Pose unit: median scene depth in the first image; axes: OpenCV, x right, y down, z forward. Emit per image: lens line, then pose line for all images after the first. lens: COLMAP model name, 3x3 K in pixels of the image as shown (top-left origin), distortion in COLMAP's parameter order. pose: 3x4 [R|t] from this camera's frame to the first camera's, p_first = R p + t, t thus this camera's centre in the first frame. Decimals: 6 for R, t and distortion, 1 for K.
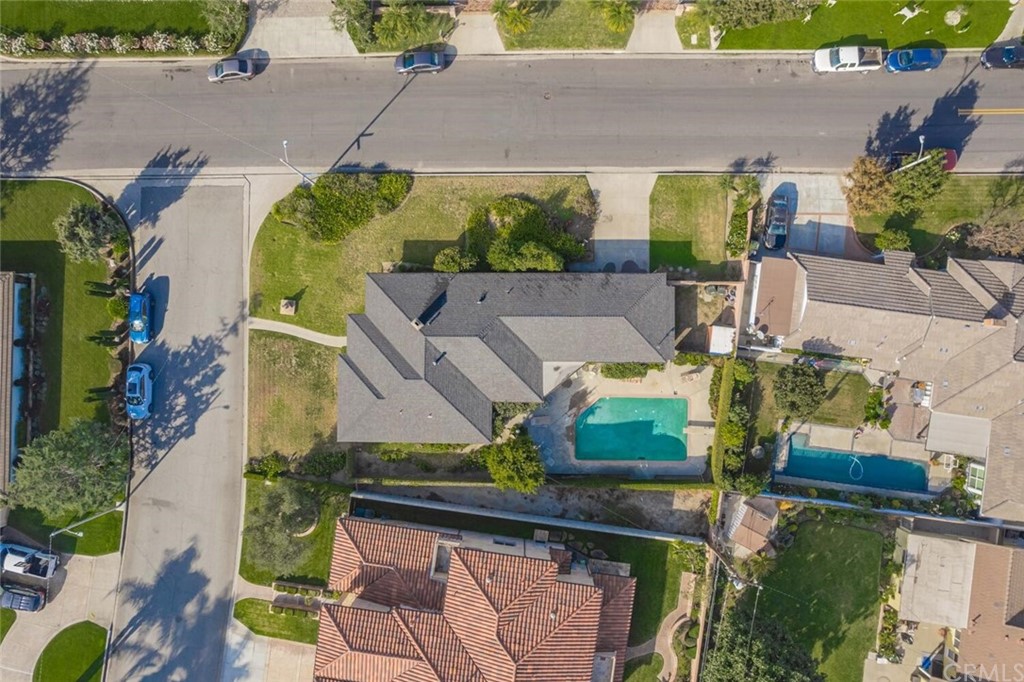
lens RADIAL K [[452.9, 0, 512.0], [0, 452.9, 341.0], [0, 0, 1]] dist [-0.027225, 0.011552]
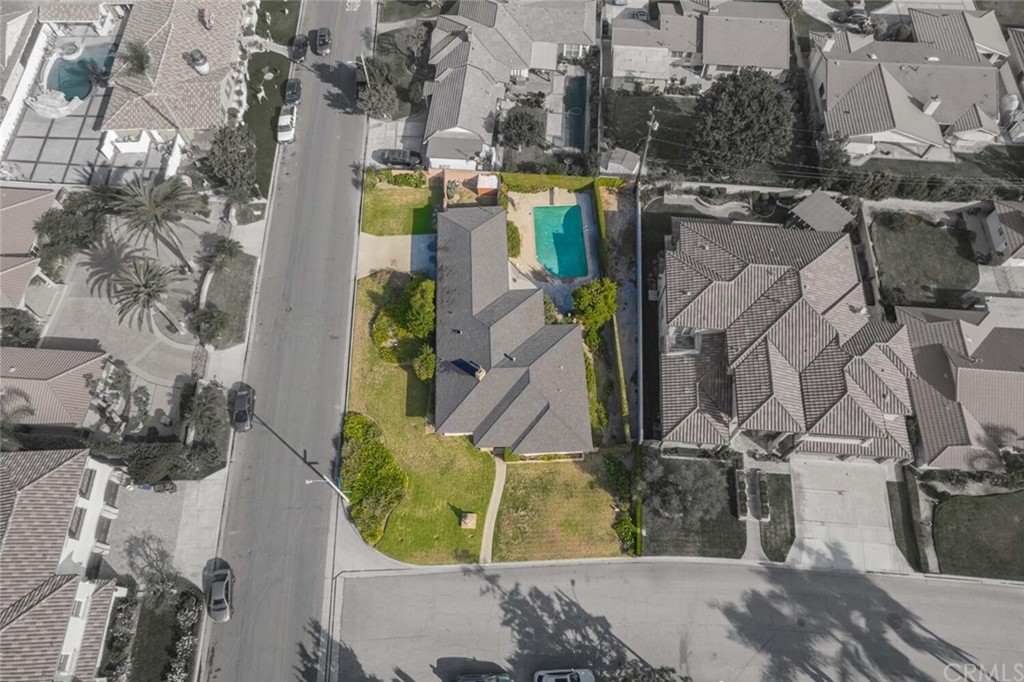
lens RADIAL K [[405.6, 0, 508.3], [0, 405.6, 338.1], [0, 0, 1]] dist [-0.009628, -0.004065]
pose [[-0.050241, -0.944822, 0.323707, -0.393101], [0.998709, -0.045108, 0.023346, 0.010792], [-0.007456, 0.324462, 0.945869, 0.005516]]
